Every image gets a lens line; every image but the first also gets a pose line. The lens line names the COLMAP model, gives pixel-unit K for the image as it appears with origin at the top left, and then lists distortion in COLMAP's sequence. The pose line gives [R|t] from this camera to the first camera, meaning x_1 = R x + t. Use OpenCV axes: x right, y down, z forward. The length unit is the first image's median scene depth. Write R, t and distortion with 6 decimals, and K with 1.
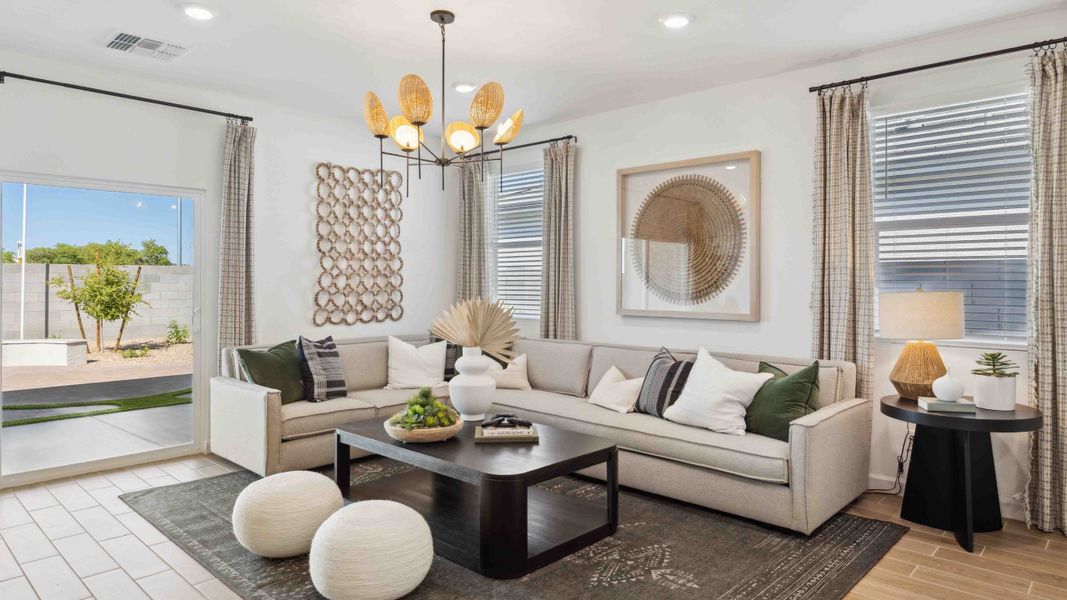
lens RADIAL K [[661.3, 0, 533.5], [0, 661.3, 291.3], [0, 0, 1]] dist [-0.003182, -0.000411]
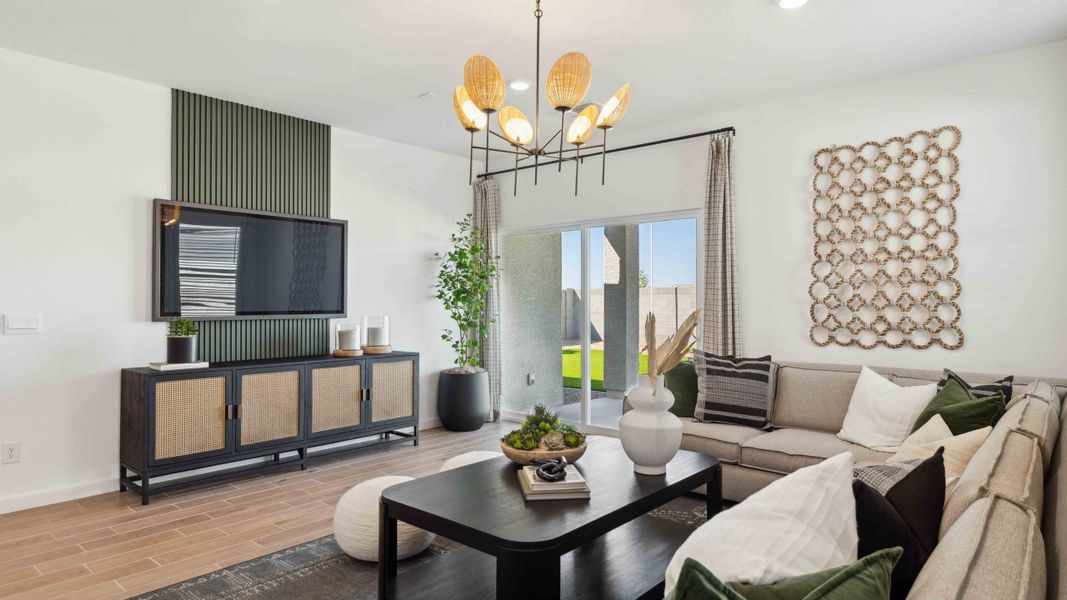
lens RADIAL K [[612.9, 0, 531.7], [0, 612.9, 301.8], [0, 0, 1]] dist [-0.003260, -0.000306]
pose [[0.047430, 0.001479, -0.998873, 0.419909], [-0.014239, 0.999898, 0.000805, 0.001886], [0.998773, 0.014185, 0.047446, 0.590825]]
